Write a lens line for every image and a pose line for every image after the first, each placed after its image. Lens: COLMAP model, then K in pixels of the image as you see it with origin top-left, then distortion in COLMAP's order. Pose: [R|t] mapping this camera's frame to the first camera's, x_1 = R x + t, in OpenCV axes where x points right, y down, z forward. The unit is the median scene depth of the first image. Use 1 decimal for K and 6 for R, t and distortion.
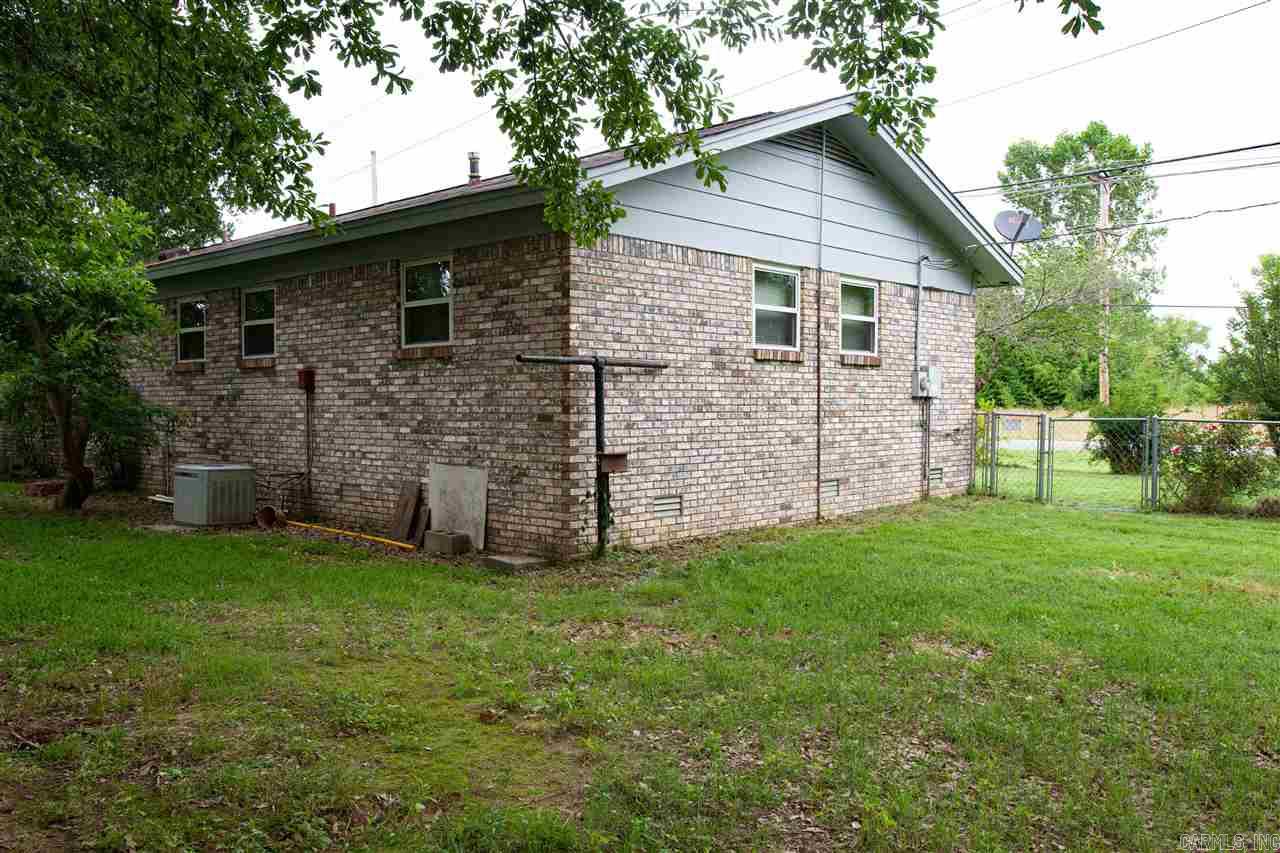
lens RADIAL K [[1065.5, 0, 640.0], [0, 1065.5, 426.5], [0, 0, 1]] dist [-0.103165, 0.001563]
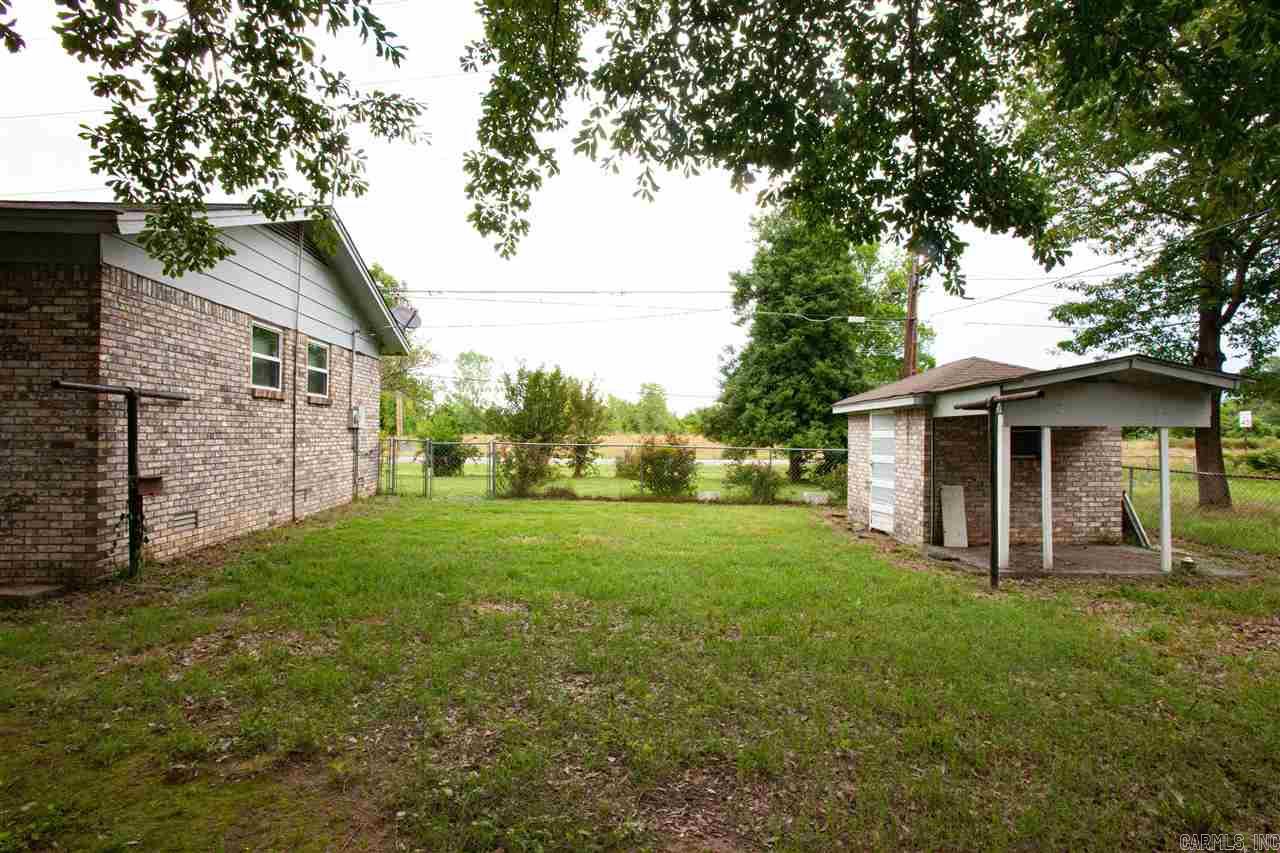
lens RADIAL K [[649.5, 0, 640.0], [0, 649.5, 426.5], [0, 0, 1]] dist [-0.017647, 0.000423]
pose [[0.689885, 0.012904, 0.723804, -0.137262], [0.010235, 0.999567, -0.027575, -0.002750], [-0.723847, 0.026431, 0.689454, 0.163894]]
